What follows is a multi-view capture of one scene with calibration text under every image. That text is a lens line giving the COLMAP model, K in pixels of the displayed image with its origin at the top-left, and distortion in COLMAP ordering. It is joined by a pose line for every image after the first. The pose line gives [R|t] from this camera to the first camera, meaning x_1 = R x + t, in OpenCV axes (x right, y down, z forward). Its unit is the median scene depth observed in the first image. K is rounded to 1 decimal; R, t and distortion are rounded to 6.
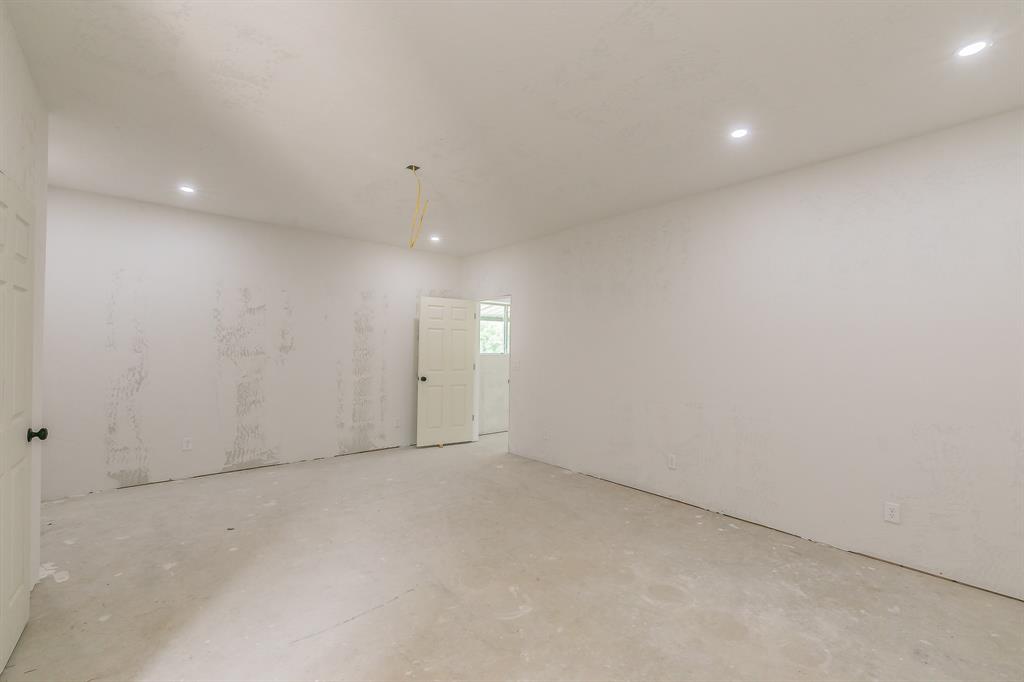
lens RADIAL K [[433.7, 0, 520.0], [0, 433.7, 346.8], [0, 0, 1]] dist [0.005948, 0.000479]
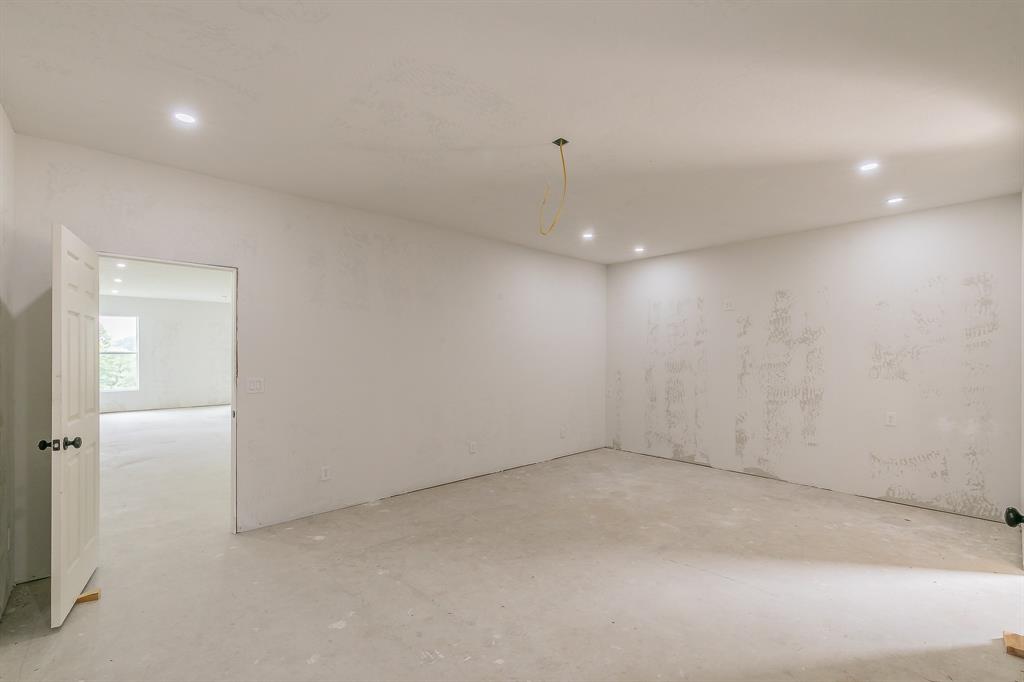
lens RADIAL K [[433.7, 0, 520.0], [0, 433.7, 346.8], [0, 0, 1]] dist [0.005948, 0.000479]
pose [[-0.018504, 0.008050, 0.999796, -1.057519], [-0.010278, 0.999913, -0.008241, -0.015837], [-0.999776, -0.010428, -0.018420, 1.053188]]
